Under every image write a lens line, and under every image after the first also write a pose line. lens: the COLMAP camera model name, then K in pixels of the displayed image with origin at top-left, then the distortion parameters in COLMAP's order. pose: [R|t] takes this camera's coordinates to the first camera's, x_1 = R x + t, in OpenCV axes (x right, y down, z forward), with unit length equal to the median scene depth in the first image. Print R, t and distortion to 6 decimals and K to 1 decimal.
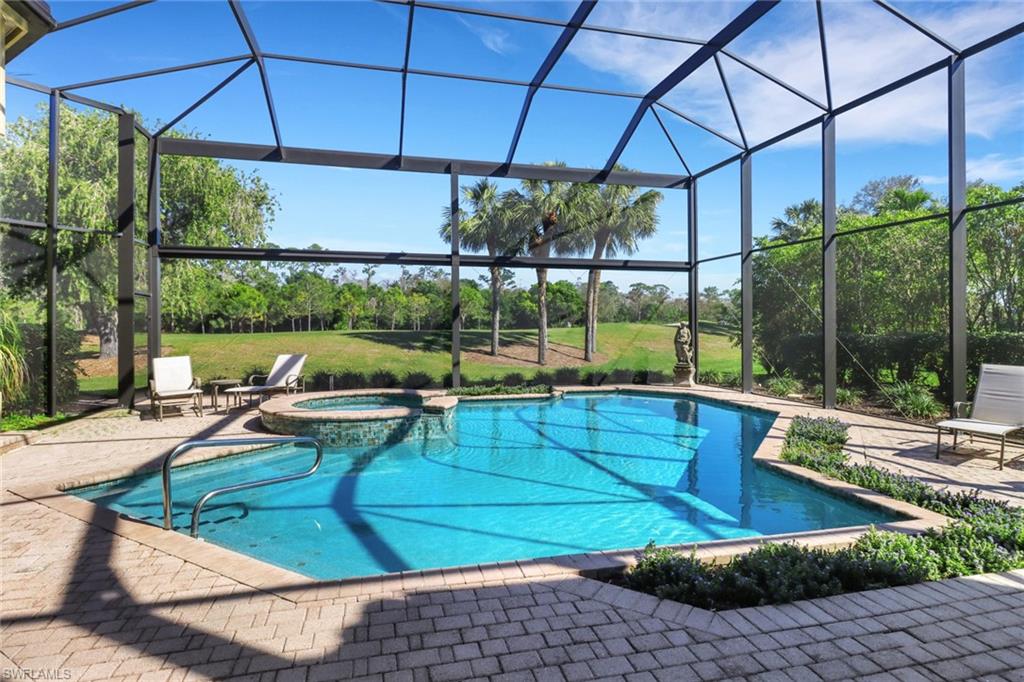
lens RADIAL K [[529.6, 0, 499.2], [0, 529.6, 333.8], [0, 0, 1]] dist [0.008035, -0.000049]
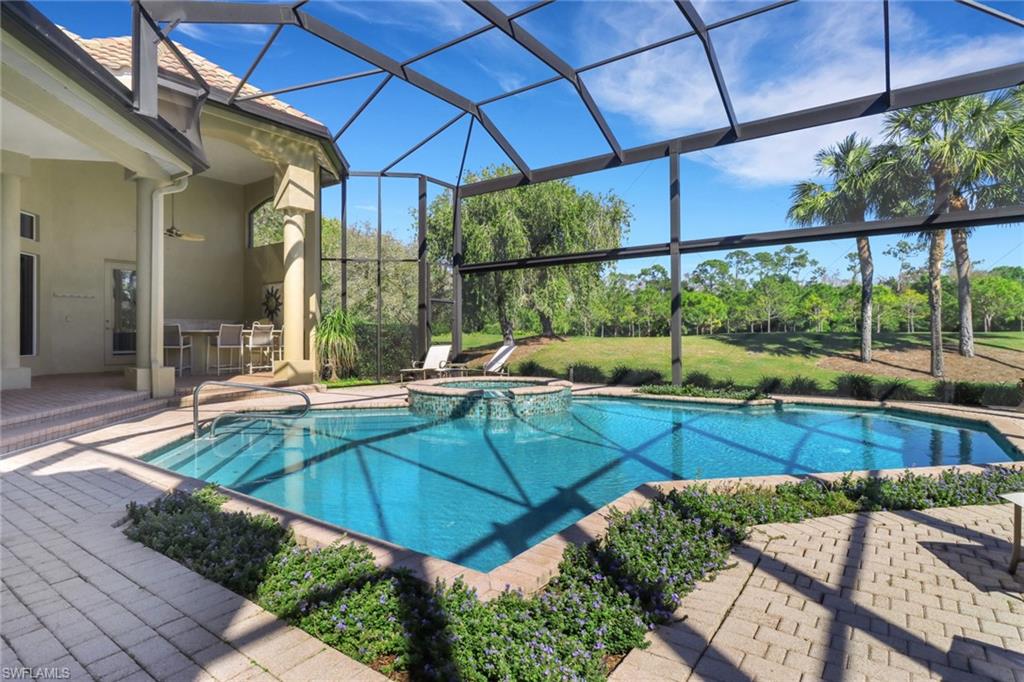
lens RADIAL K [[529.6, 0, 535.7], [0, 529.6, 341.2], [0, 0, 1]] dist [0.008035, -0.000049]
pose [[0.670794, 0.004398, -0.741630, 0.373984], [-0.005081, 0.999986, 0.001335, 0.019001], [0.741626, 0.002873, 0.670808, 0.174801]]
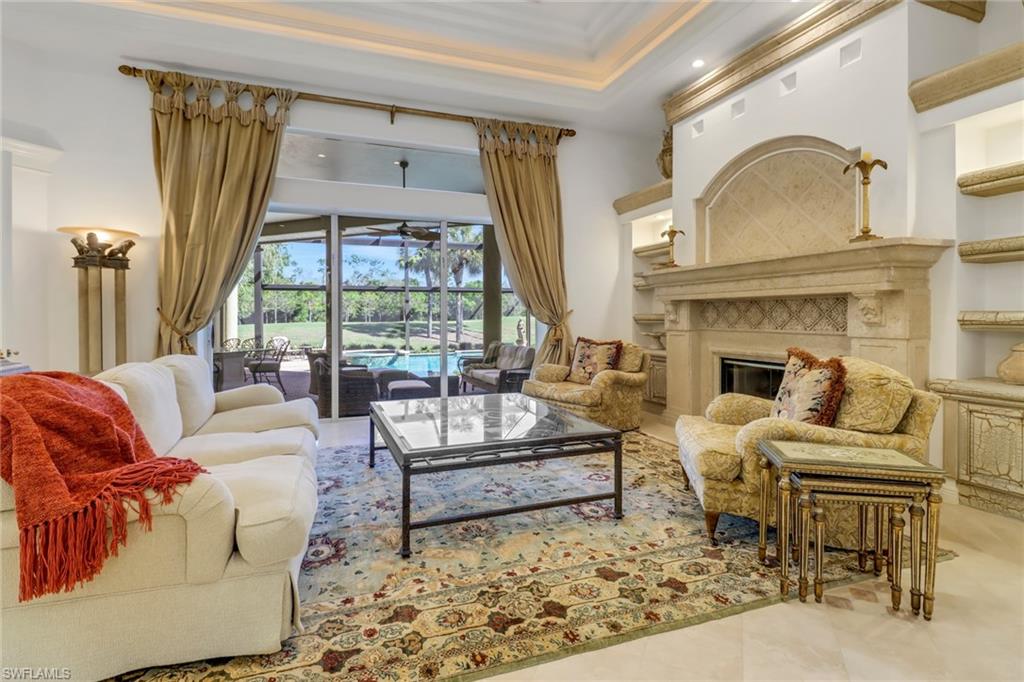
lens RADIAL K [[484.4, 0, 496.3], [0, 484.4, 317.2], [0, 0, 1]] dist [0.009623, -0.009561]
pose [[0.993240, -0.006002, 0.115922, 0.033765], [0.007501, 0.999894, -0.012499, -0.006836], [-0.115835, 0.013284, 0.993180, -0.738908]]
